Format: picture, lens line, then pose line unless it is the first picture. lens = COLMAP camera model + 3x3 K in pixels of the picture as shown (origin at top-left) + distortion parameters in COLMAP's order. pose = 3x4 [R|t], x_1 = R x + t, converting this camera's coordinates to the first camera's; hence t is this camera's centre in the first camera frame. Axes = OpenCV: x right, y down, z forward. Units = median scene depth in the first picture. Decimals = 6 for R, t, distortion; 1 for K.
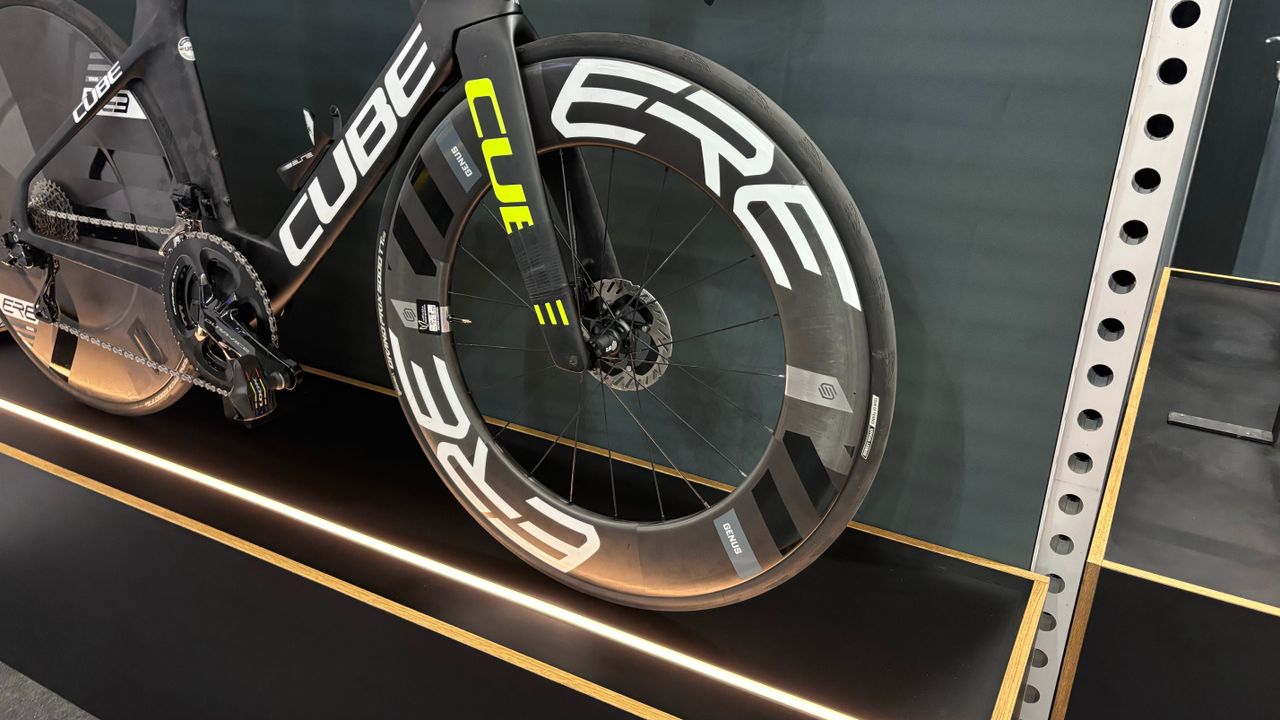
lens RADIAL K [[940.3, 0, 640.0], [0, 940.3, 360.0], [0, 0, 1]] dist [0.038439, -0.004921]
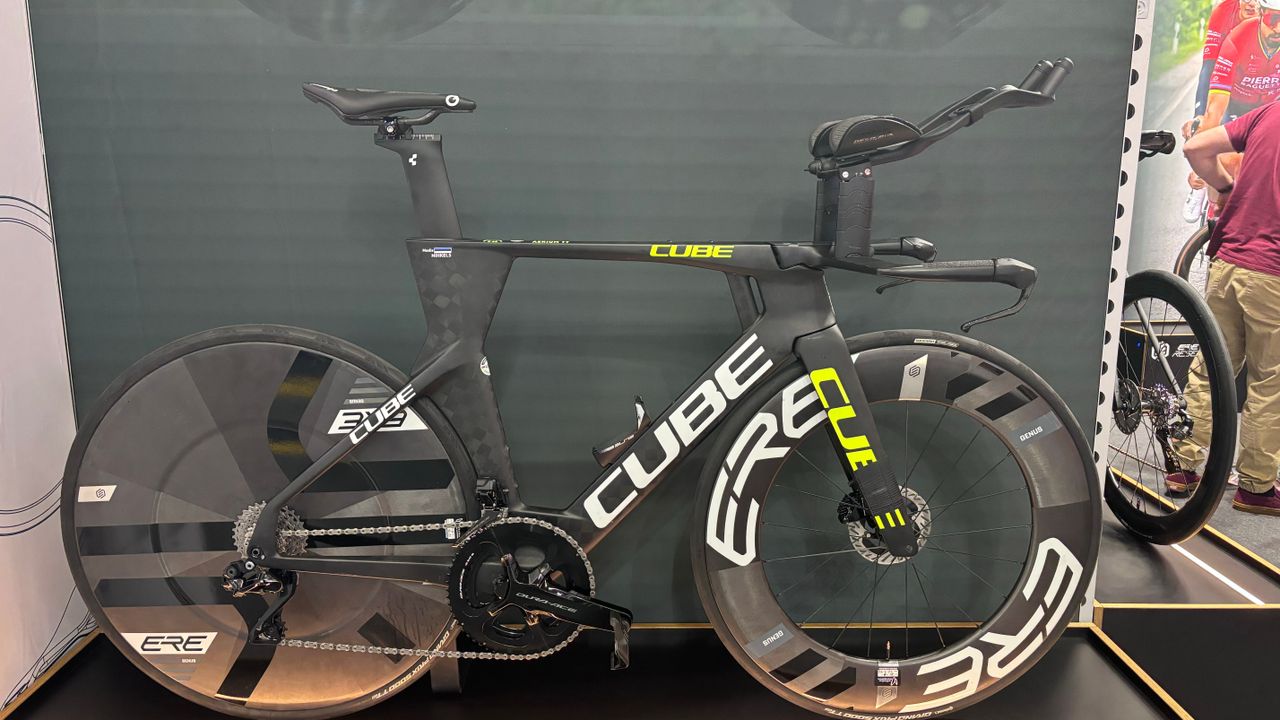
lens RADIAL K [[940.3, 0, 640.0], [0, 940.3, 360.0], [0, 0, 1]] dist [0.038439, -0.004921]
pose [[0.872466, -0.141594, 0.467712, -0.992594], [0.209892, 0.972902, -0.096995, -0.210970], [-0.441304, 0.182794, 0.878543, -0.127556]]
